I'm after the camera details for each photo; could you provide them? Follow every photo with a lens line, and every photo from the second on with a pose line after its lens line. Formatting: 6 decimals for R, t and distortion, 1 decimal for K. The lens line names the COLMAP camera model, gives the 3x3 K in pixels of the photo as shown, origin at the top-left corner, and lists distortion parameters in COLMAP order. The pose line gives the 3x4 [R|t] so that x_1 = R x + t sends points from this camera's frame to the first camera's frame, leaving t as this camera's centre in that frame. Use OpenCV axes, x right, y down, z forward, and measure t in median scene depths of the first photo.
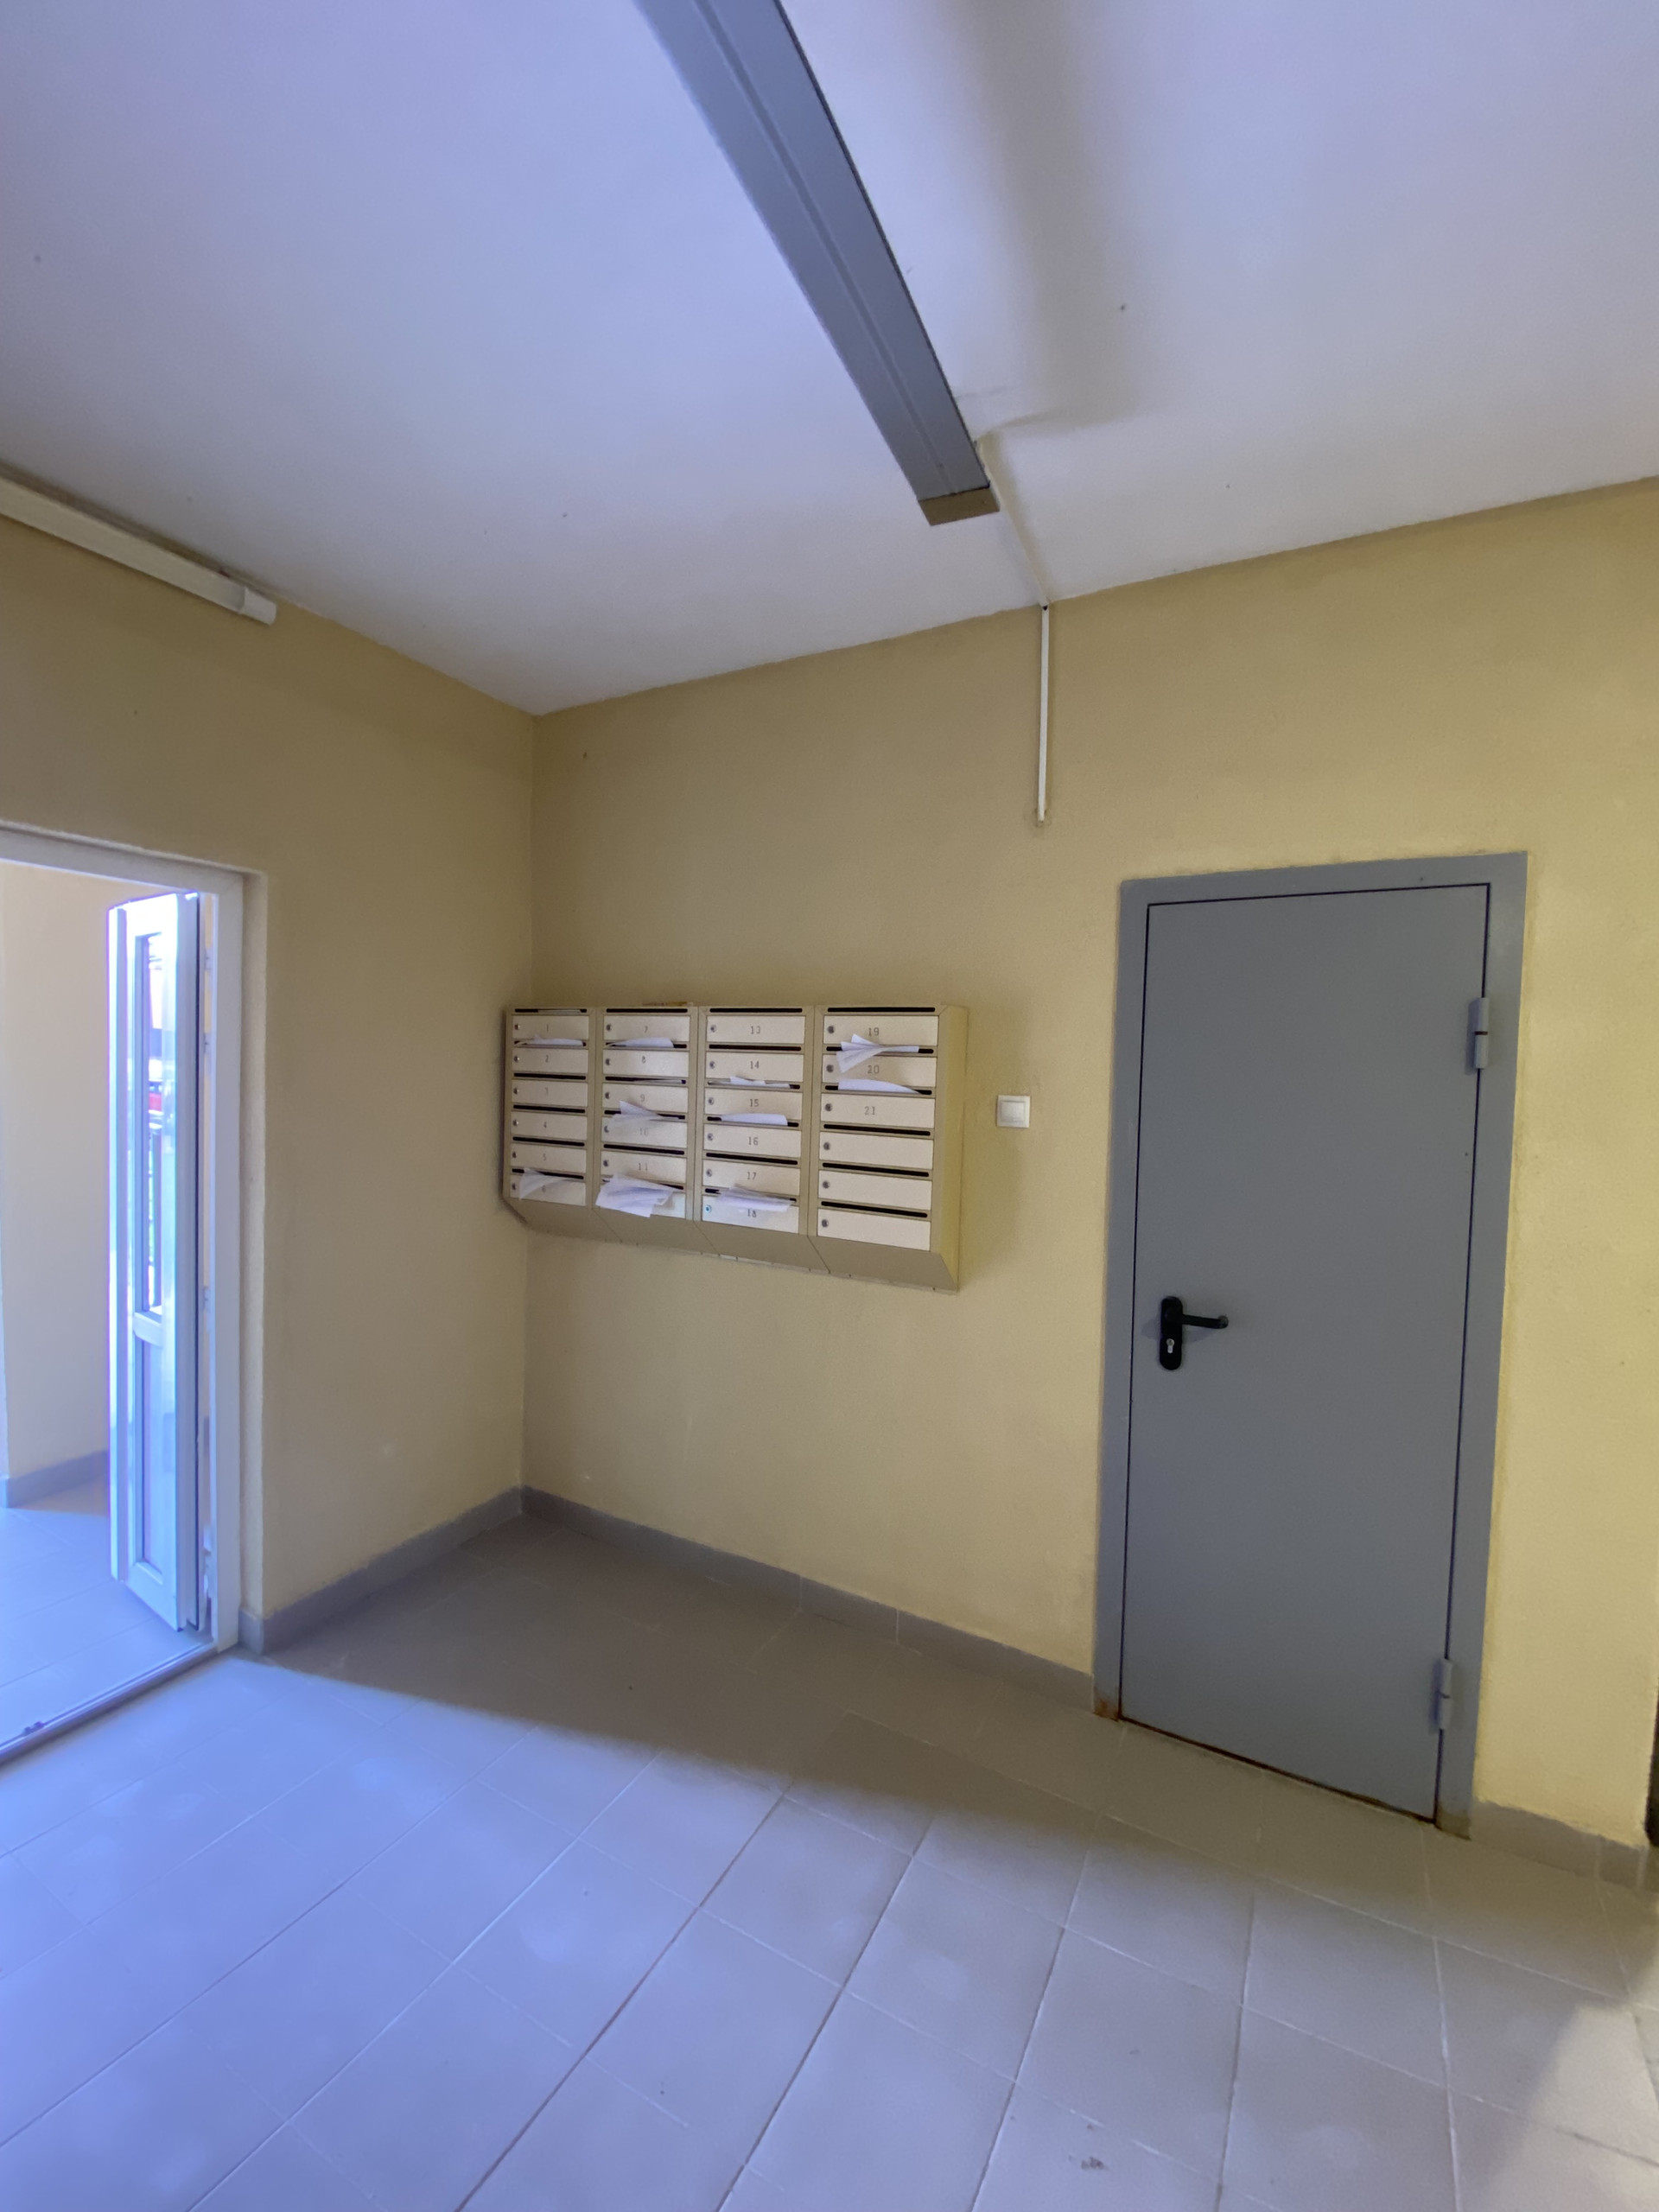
lens RADIAL K [[908.5, 0, 827.9], [0, 908.5, 1118.9], [0, 0, 1]] dist [0.004284, -0.007626]
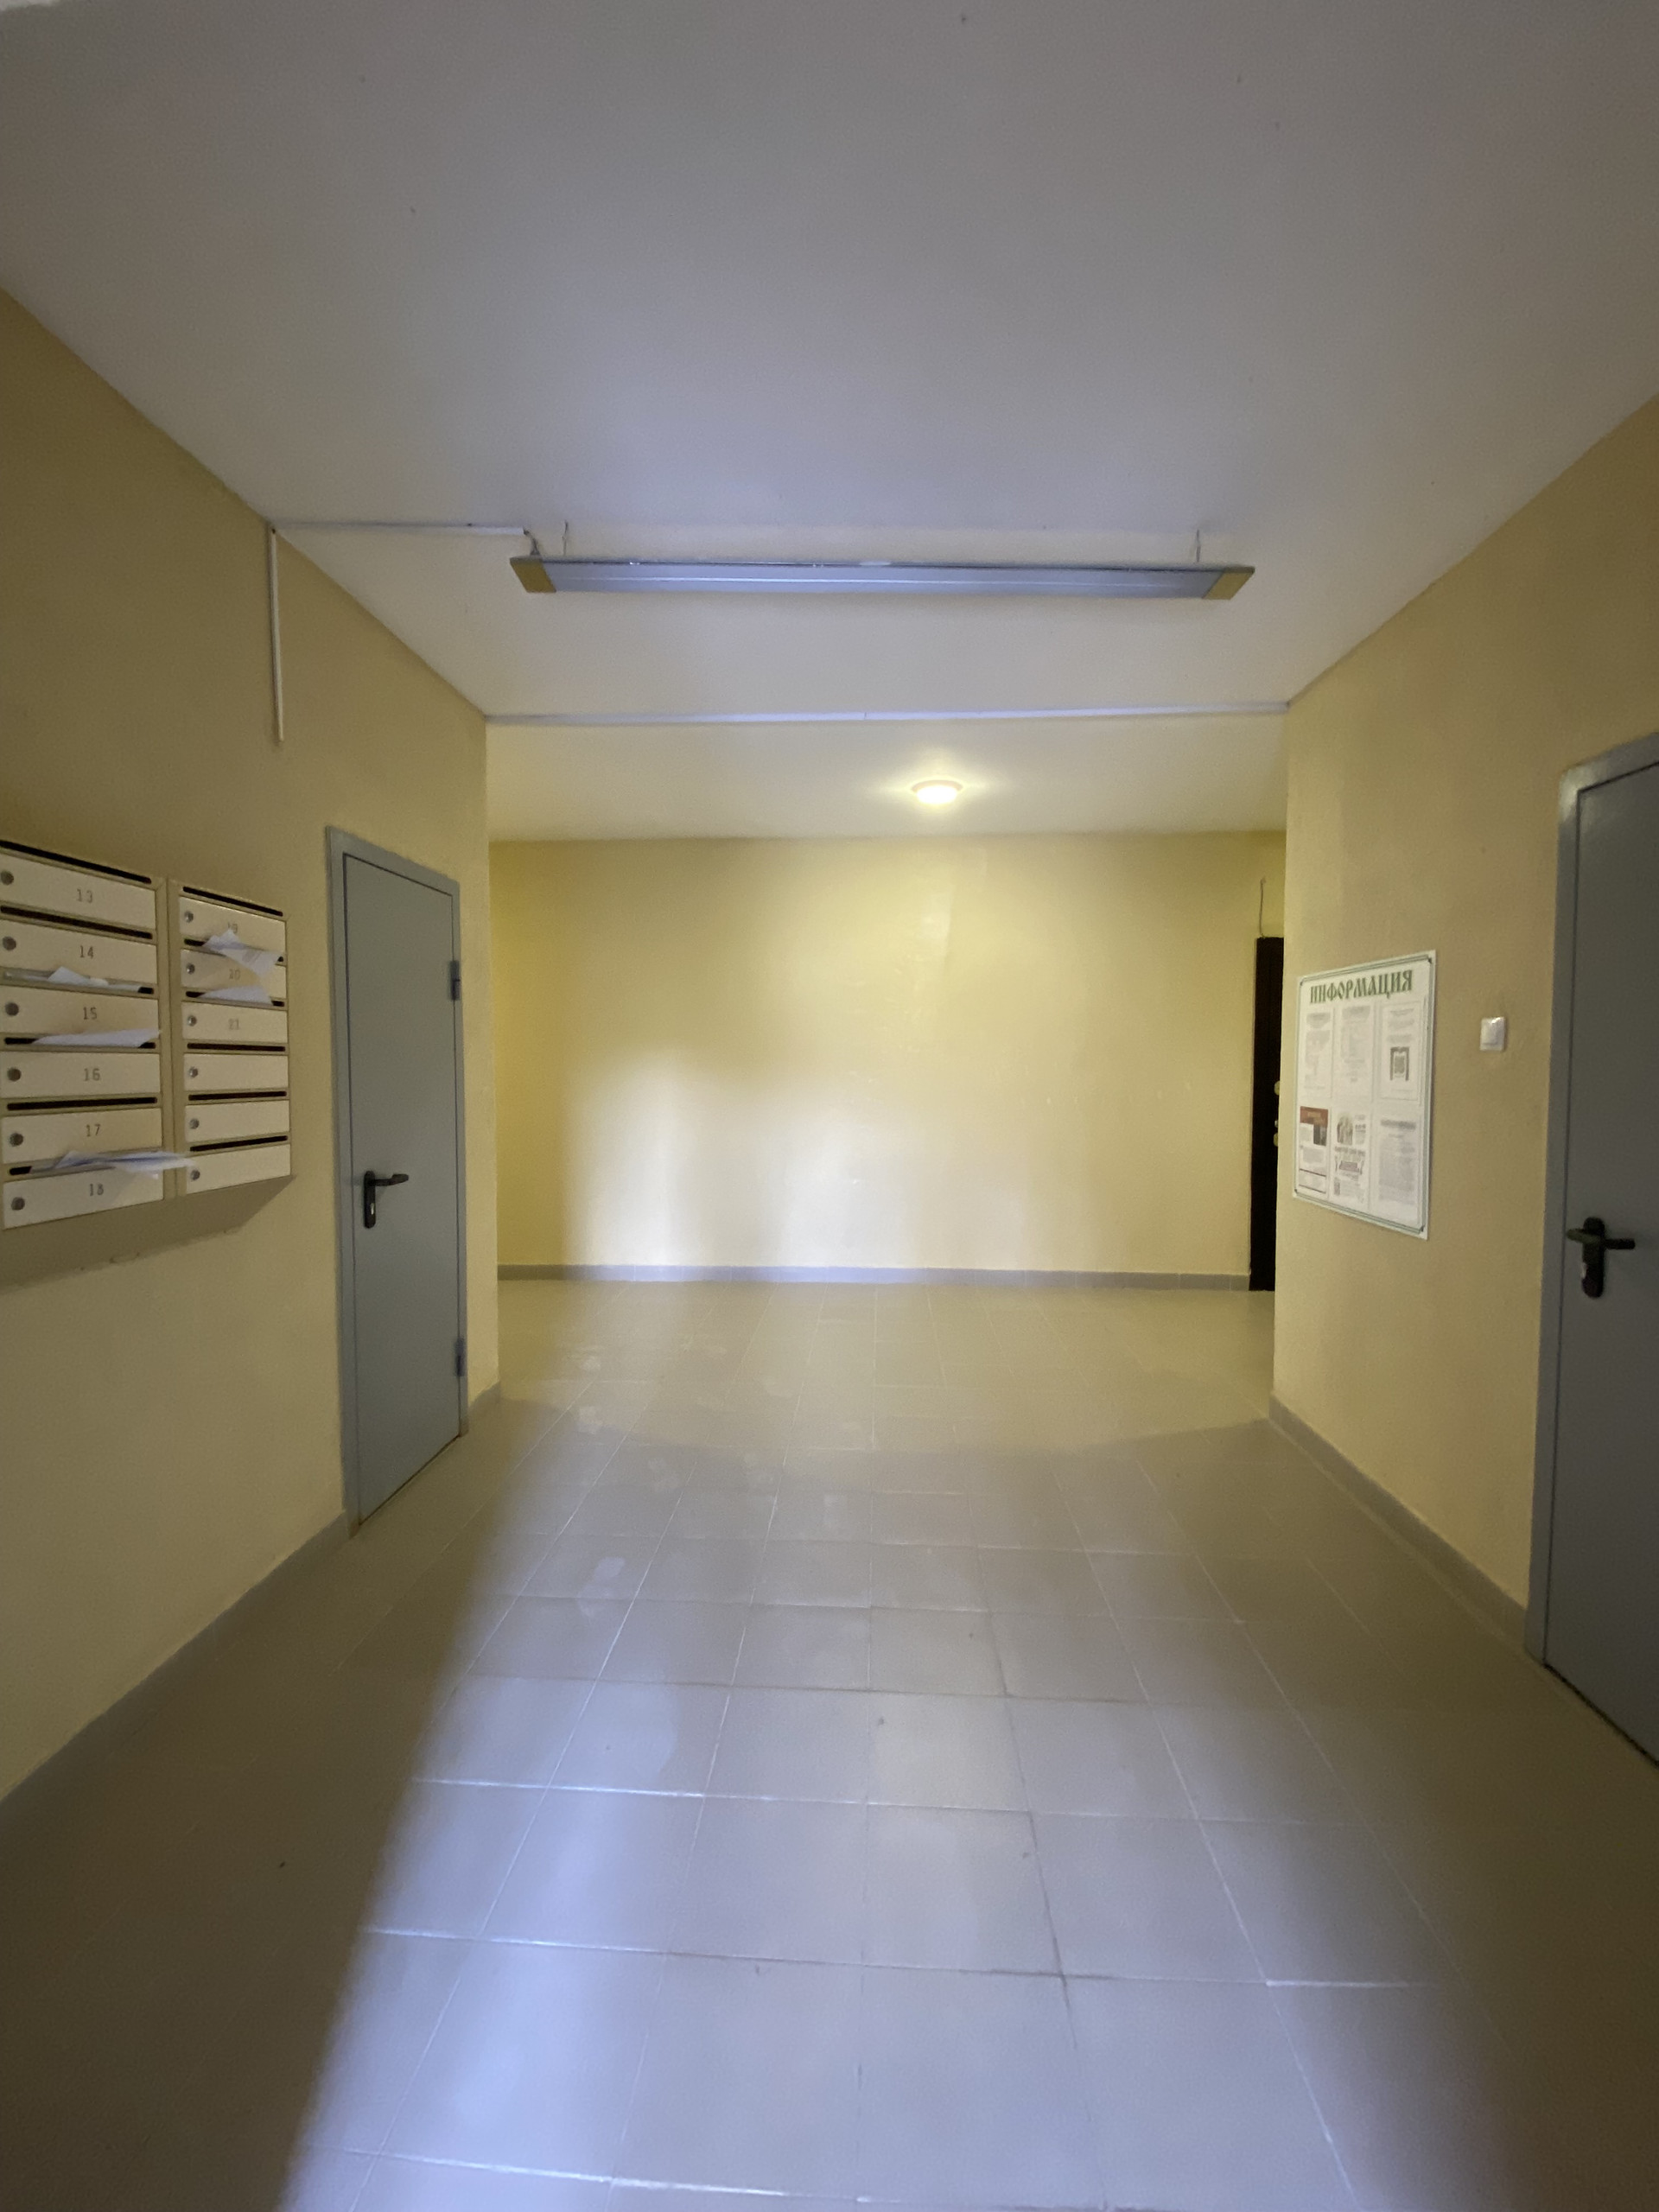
lens RADIAL K [[908.5, 0, 831.3], [0, 908.5, 1098.6], [0, 0, 1]] dist [0.004284, -0.007626]
pose [[-0.447598, -0.078408, 0.890791, -0.903787], [0.005584, 0.995884, 0.090464, -0.013281], [-0.894217, 0.045466, -0.445318, 0.856860]]
